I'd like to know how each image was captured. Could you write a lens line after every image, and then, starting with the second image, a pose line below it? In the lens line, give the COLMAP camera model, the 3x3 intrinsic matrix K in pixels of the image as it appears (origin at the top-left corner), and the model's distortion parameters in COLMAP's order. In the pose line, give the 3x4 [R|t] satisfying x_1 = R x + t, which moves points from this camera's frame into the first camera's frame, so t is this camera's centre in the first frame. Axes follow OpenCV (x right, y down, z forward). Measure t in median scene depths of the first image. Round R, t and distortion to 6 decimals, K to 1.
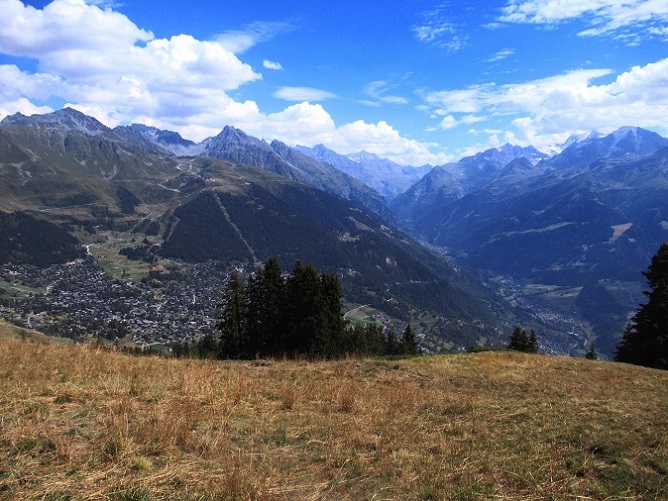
lens RADIAL K [[496.7, 0, 331.5], [0, 496.7, 255.4], [0, 0, 1]] dist [-0.021273, 0.011022]
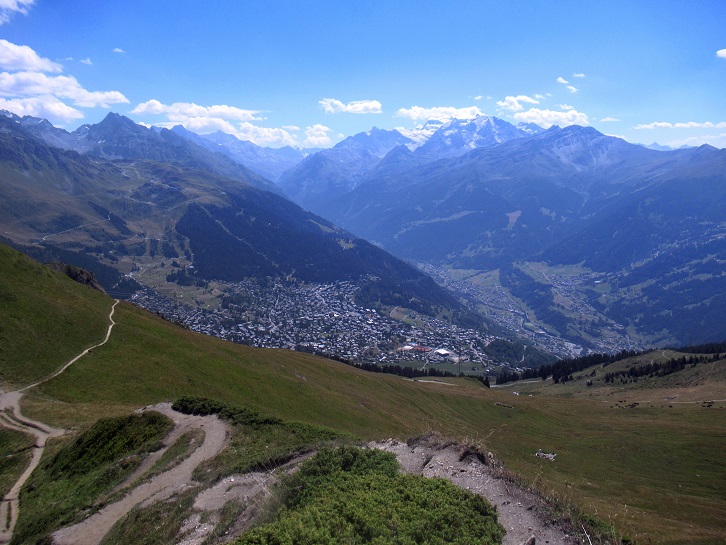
lens RADIAL K [[538.3, 0, 363.0], [0, 538.3, 272.5], [0, 0, 1]] dist [-0.006662, -0.003282]
pose [[0.929758, -0.082171, 0.358885, -0.311309], [0.059752, 0.995530, 0.073141, -0.051203], [-0.363291, -0.046560, 0.930511, -0.088141]]
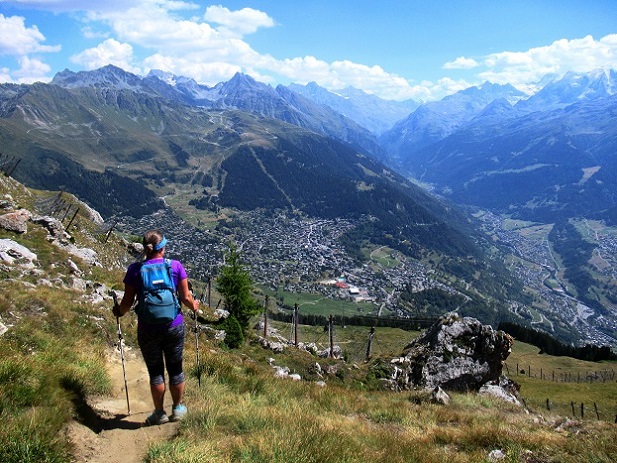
lens RADIAL K [[458.8, 0, 306.2], [0, 458.8, 236.0], [0, 0, 1]] dist [-0.021273, 0.011022]
pose [[0.999901, 0.004919, -0.013220, -0.081469], [-0.003282, 0.992630, 0.121139, -0.045184], [0.013719, -0.121083, 0.992548, -0.105999]]
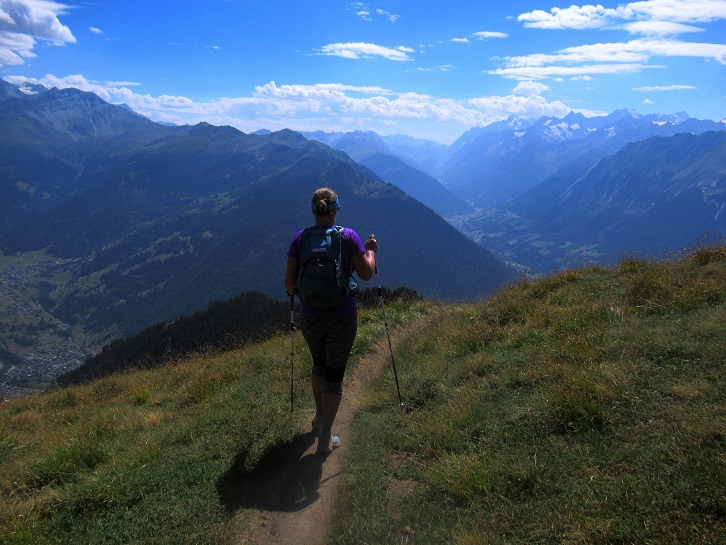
lens RADIAL K [[538.3, 0, 363.0], [0, 538.3, 272.5], [0, 0, 1]] dist [-0.006662, -0.003282]
pose [[0.418445, -0.170005, 0.892190, -0.009696], [0.063870, 0.985402, 0.157811, -0.025154], [-0.905994, -0.009051, 0.423194, -0.073899]]
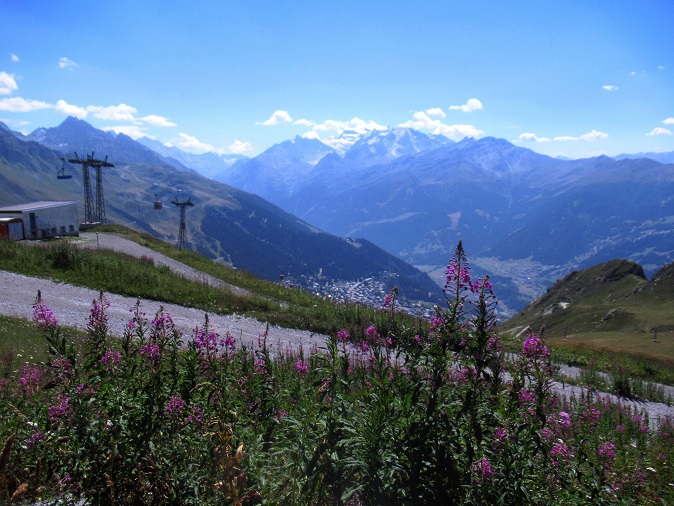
lens RADIAL K [[499.7, 0, 337.0], [0, 499.7, 253.0], [0, 0, 1]] dist [-0.006662, -0.003282]
pose [[0.865313, -0.085005, 0.493972, -0.496719], [0.070332, 0.996356, 0.048255, -0.063896], [-0.496274, -0.007014, 0.868138, 0.017880]]
